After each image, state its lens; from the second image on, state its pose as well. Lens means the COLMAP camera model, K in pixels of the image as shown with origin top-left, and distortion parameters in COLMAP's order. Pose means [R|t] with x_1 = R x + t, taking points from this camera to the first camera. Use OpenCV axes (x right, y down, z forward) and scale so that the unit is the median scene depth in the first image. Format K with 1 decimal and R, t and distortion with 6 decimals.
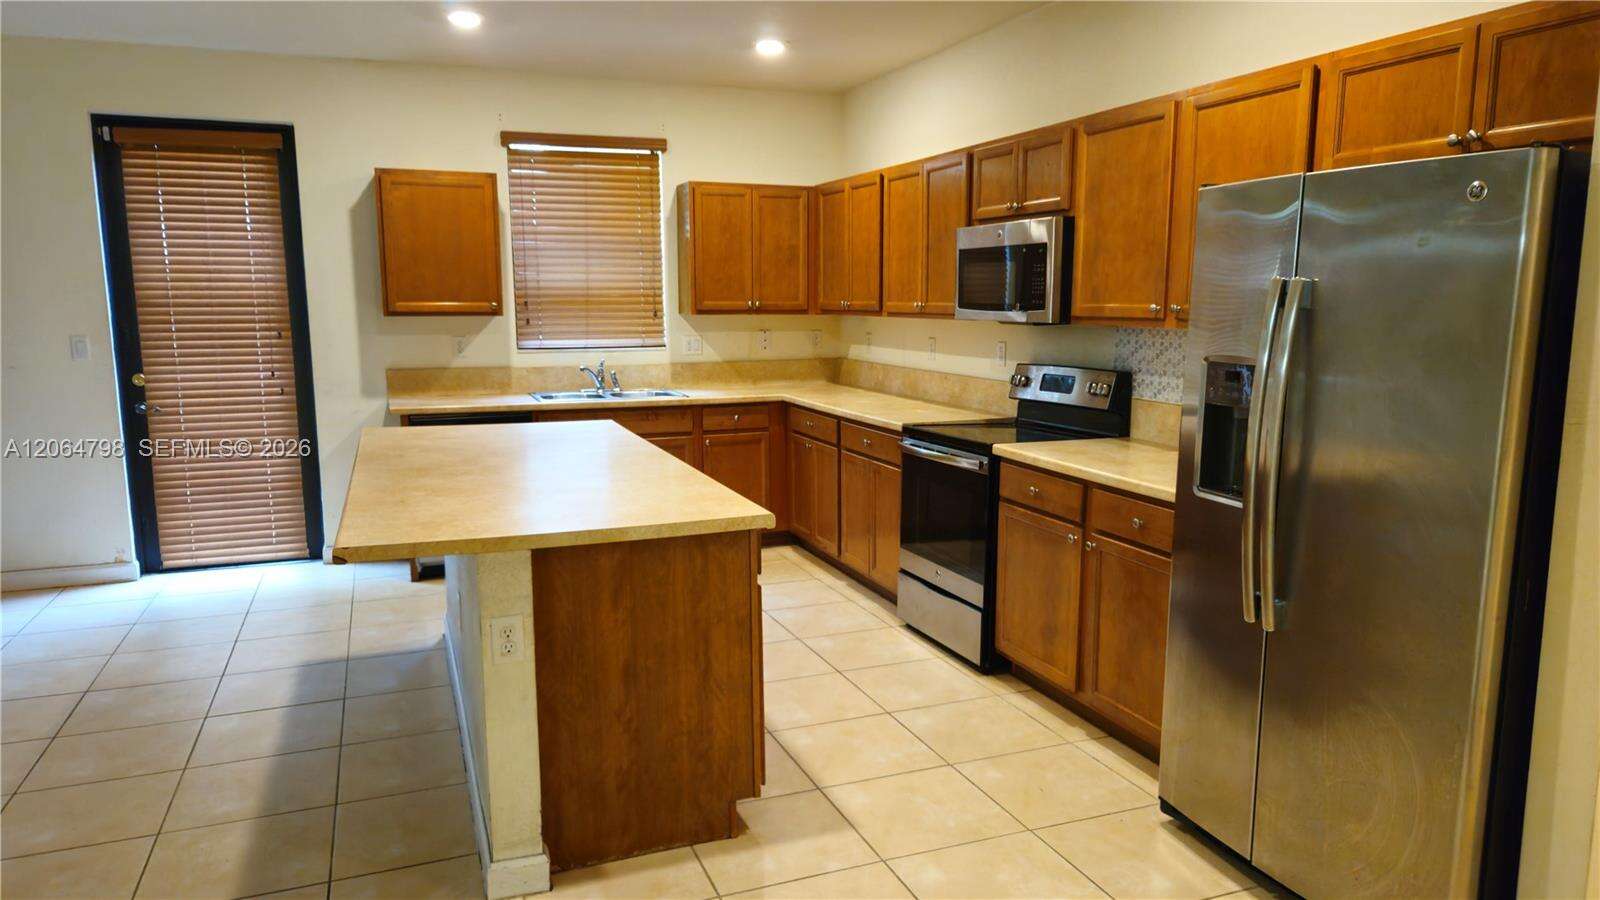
lens RADIAL K [[1073.1, 0, 802.6], [0, 1073.1, 456.3], [0, 0, 1]] dist [0.070570, -0.058824]
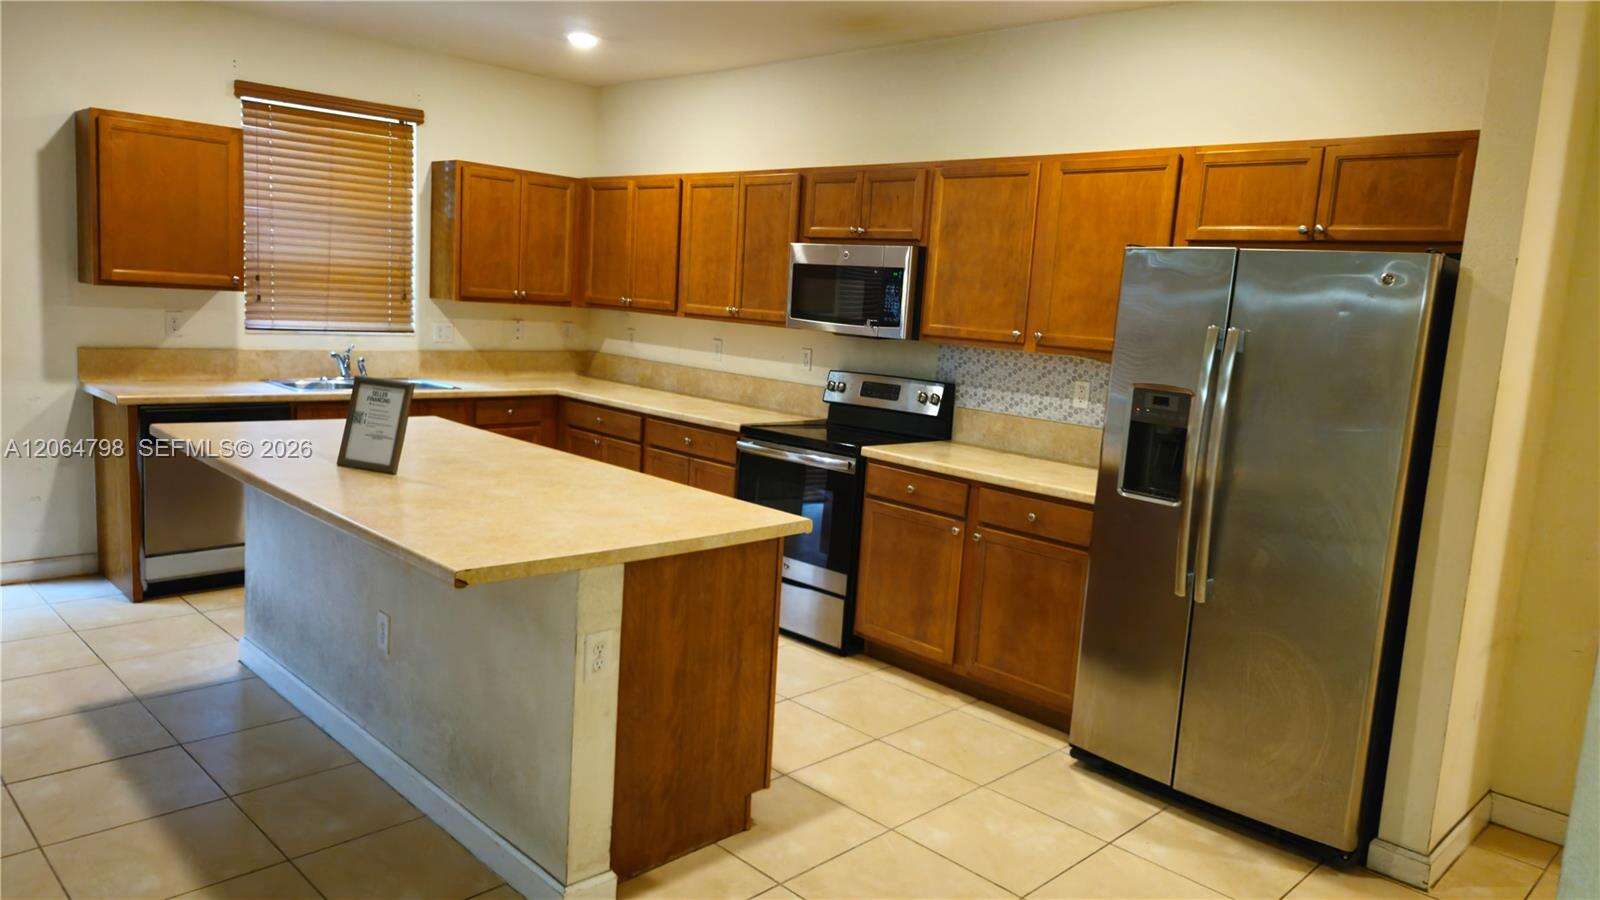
lens RADIAL K [[1073.1, 0, 802.1], [0, 1073.1, 440.0], [0, 0, 1]] dist [0.070570, -0.058824]
pose [[0.913466, 0.003926, 0.406897, -0.326342], [-0.004266, 0.999991, -0.000071, -0.017773], [-0.406894, -0.001671, 0.913474, 0.017710]]
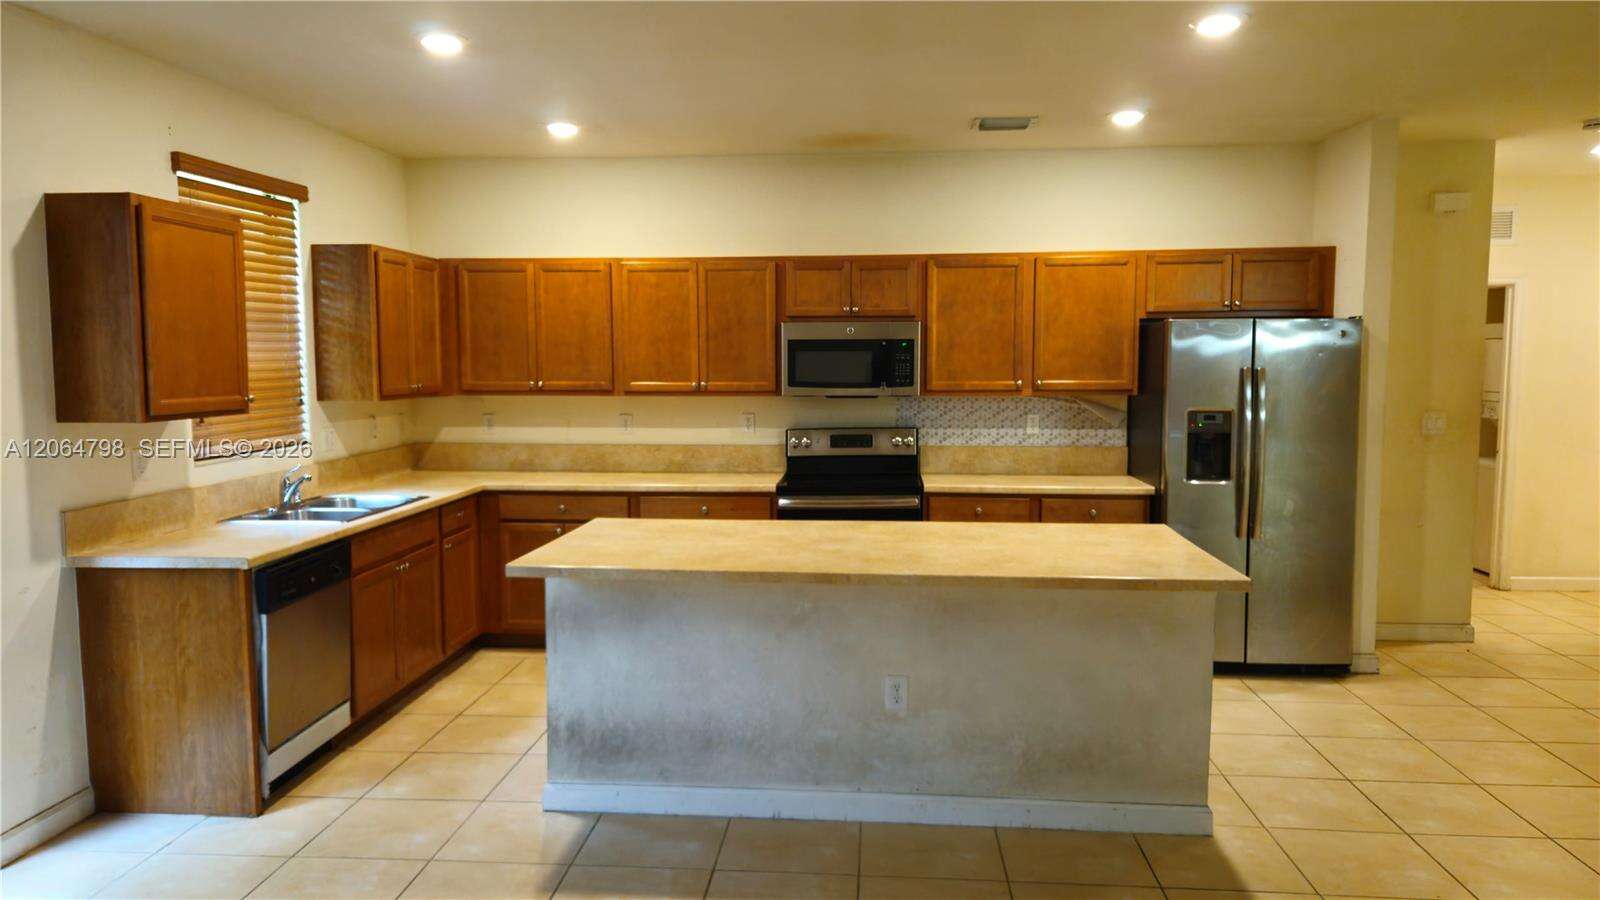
lens RADIAL K [[1073.1, 0, 769.0], [0, 1073.1, 465.5], [0, 0, 1]] dist [0.070570, -0.058824]
pose [[0.445844, -0.091754, 0.890396, -1.117964], [0.136281, 0.990094, 0.033789, -0.107989], [-0.884676, 0.106279, 0.453932, 0.550089]]
